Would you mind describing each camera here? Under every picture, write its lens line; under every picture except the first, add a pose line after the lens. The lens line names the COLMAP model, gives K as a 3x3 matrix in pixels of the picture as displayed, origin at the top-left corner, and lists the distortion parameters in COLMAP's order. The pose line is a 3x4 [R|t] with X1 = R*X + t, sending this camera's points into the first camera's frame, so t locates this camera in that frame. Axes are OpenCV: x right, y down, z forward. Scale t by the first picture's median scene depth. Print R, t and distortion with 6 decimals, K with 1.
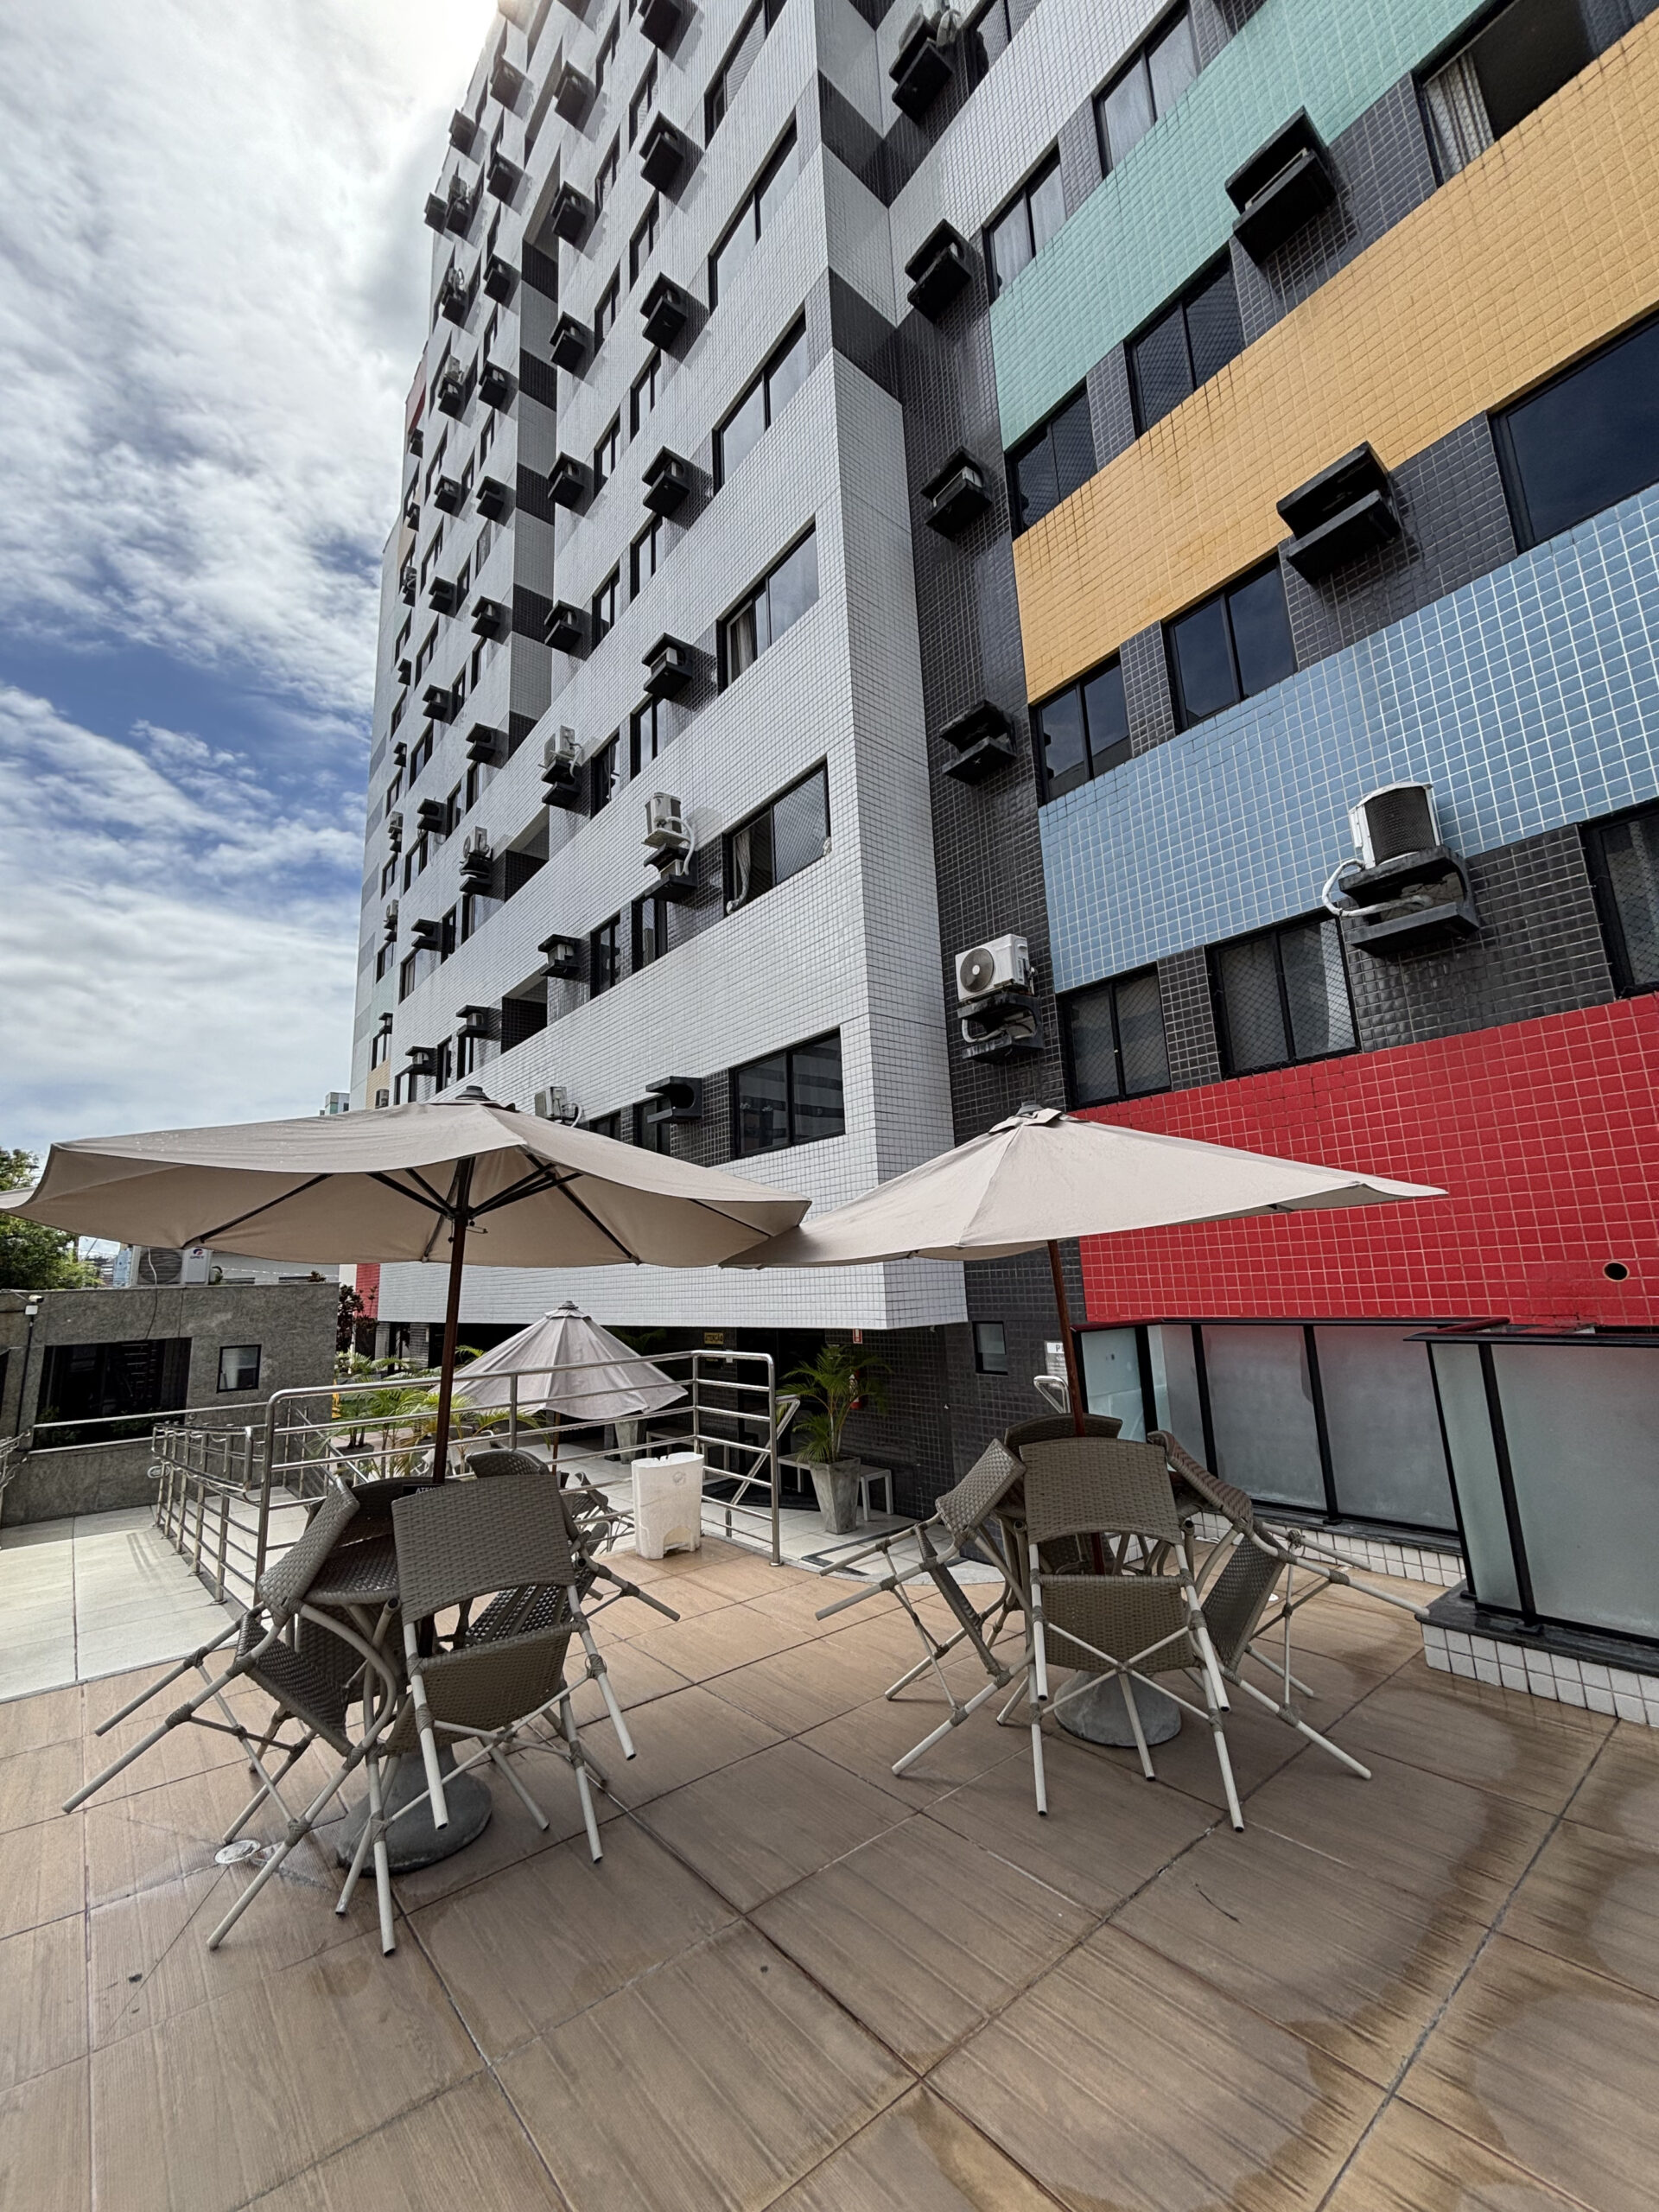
lens RADIAL K [[899.0, 0, 827.0], [0, 899.0, 1109.6], [0, 0, 1]] dist [0.000402, -0.000159]
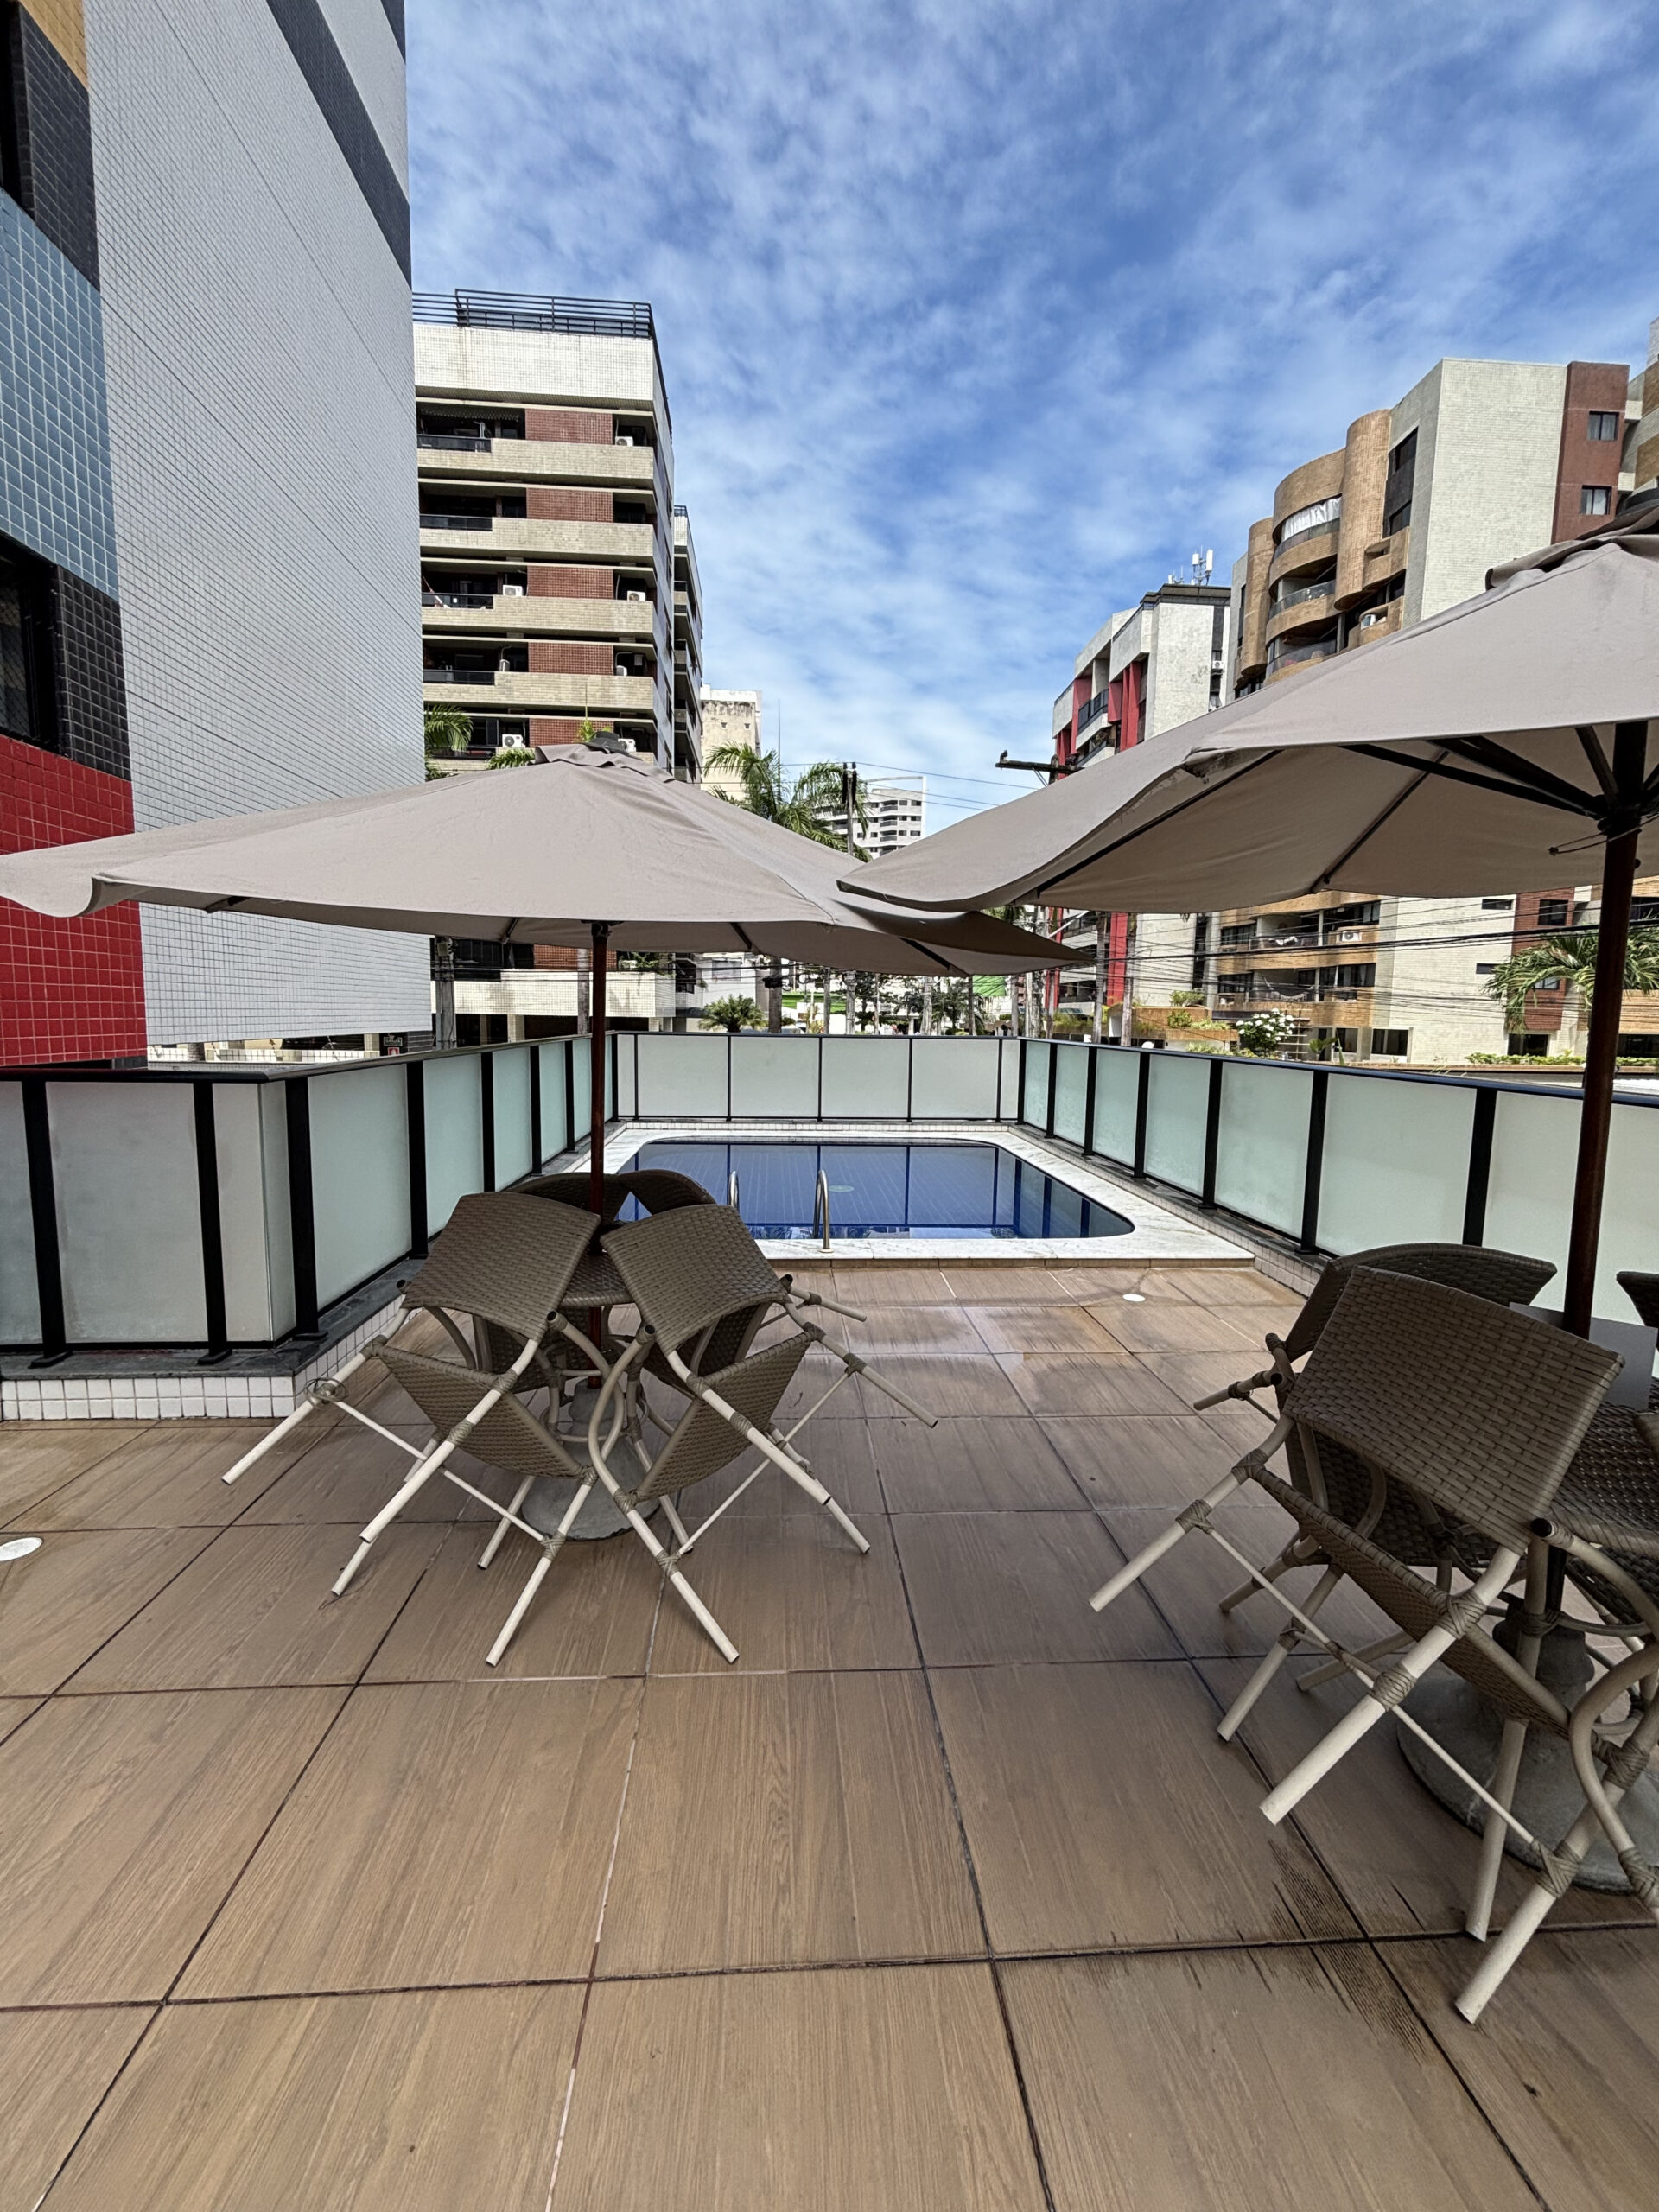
lens RADIAL K [[899.0, 0, 827.0], [0, 899.0, 1109.6], [0, 0, 1]] dist [0.000402, -0.000159]
pose [[-0.814984, -0.040190, 0.578088, -0.462892], [-0.095822, 0.993206, -0.066038, 0.455084], [-0.571506, -0.109213, -0.813298, 2.167225]]
